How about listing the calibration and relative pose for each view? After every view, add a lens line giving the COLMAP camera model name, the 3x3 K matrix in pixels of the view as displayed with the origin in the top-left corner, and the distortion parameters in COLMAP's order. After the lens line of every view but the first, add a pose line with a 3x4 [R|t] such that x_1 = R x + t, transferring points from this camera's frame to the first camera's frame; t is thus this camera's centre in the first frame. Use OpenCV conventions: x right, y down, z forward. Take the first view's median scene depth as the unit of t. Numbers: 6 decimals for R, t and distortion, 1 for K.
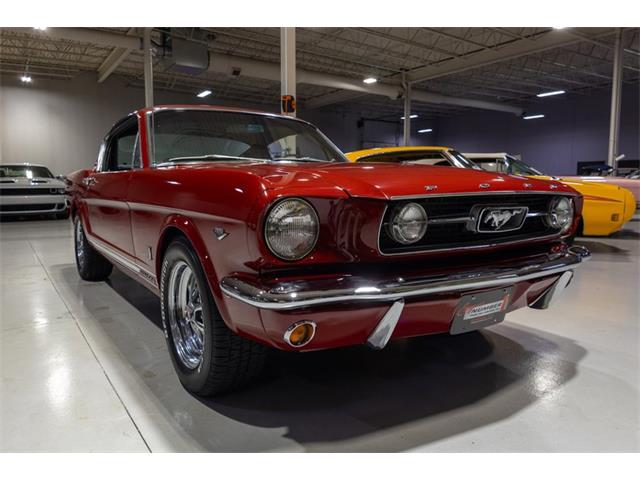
lens RADIAL K [[478.4, 0, 341.9], [0, 478.4, 240.4], [0, 0, 1]] dist [-0.001220, -0.000633]
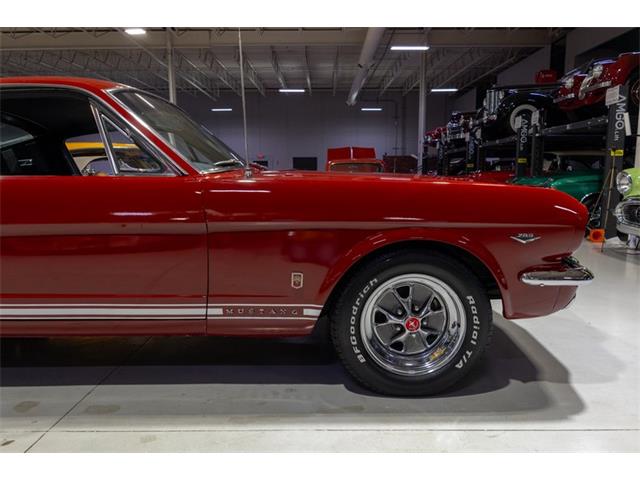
lens RADIAL K [[454.1, 0, 325.6], [0, 454.1, 237.8], [0, 0, 1]] dist [0.035171, -0.000768]
pose [[0.592510, -0.111568, 0.797800, -0.203584], [0.103859, 0.992677, 0.061687, -0.019129], [-0.798840, 0.046309, 0.599758, 0.093999]]
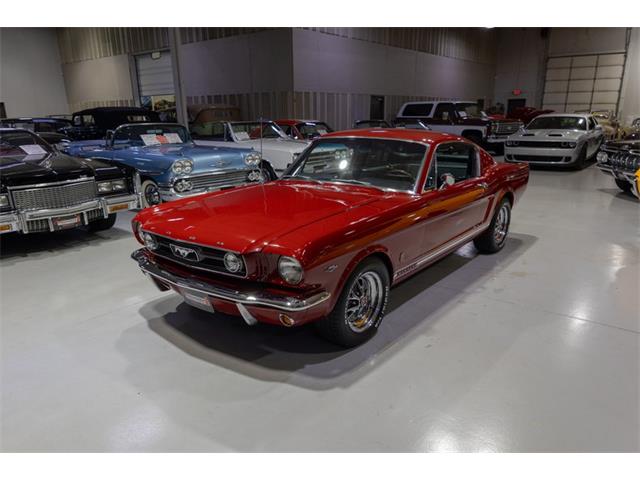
lens RADIAL K [[509.1, 0, 329.9], [0, 509.1, 241.9], [0, 0, 1]] dist [0.003025, -0.000058]
pose [[0.307339, 0.237725, -0.921428, 0.352238], [-0.102639, 0.970926, 0.216260, -0.086377], [0.946049, 0.028109, 0.322803, 0.138727]]
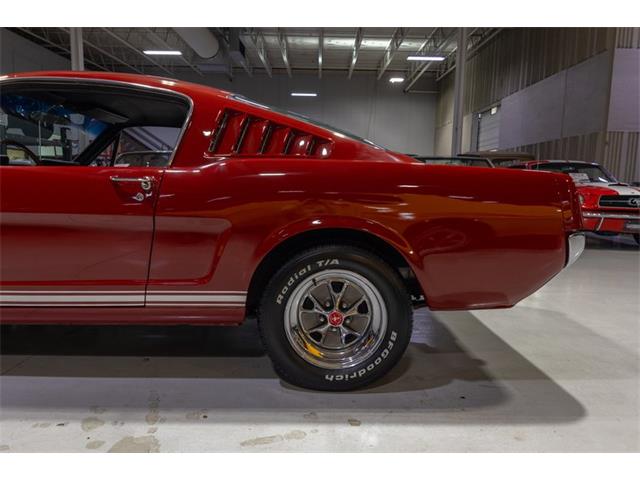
lens RADIAL K [[445.1, 0, 322.2], [0, 445.1, 237.5], [0, 0, 1]] dist [0.031451, -0.000104]
pose [[-0.600545, 0.085224, -0.795036, 0.056163], [-0.115202, 0.974708, 0.191504, -0.074427], [0.791249, 0.206596, -0.575537, 0.566239]]
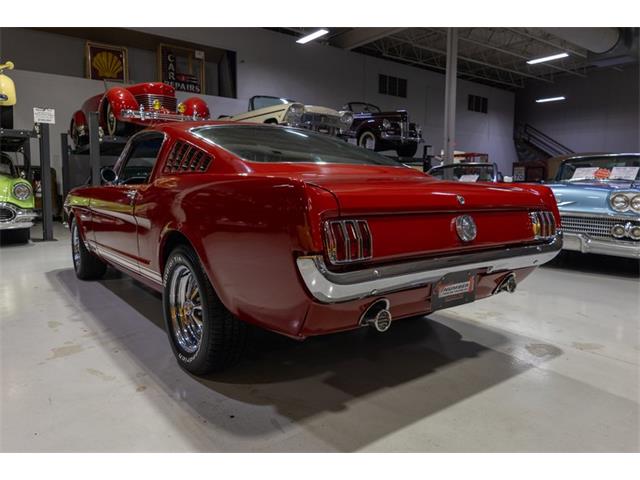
lens RADIAL K [[456.2, 0, 310.8], [0, 456.2, 228.1], [0, 0, 1]] dist [0.015828, -0.004221]
pose [[-0.999914, -0.010725, -0.007609, -0.139512], [-0.012079, 0.977838, 0.209014, -0.090301], [0.005198, 0.209088, -0.977883, 0.673970]]
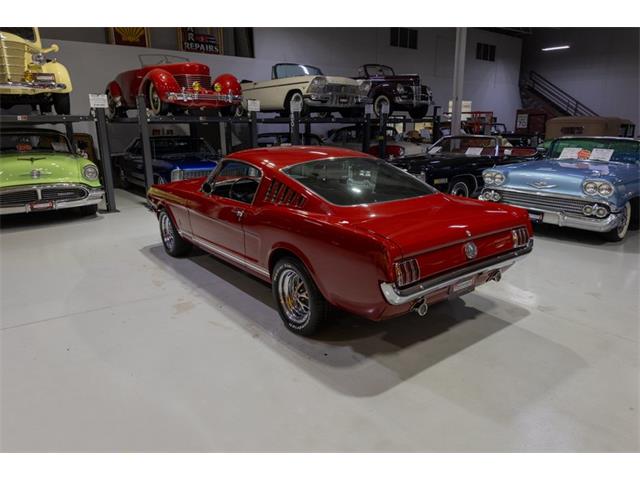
lens RADIAL K [[454.1, 0, 325.6], [0, 454.1, 237.8], [0, 0, 1]] dist [0.035171, -0.000768]
pose [[-0.999410, 0.014151, -0.031303, -0.096873], [0.001644, 0.929875, 0.367873, -0.172746], [0.034314, 0.367604, -0.929349, 0.771269]]
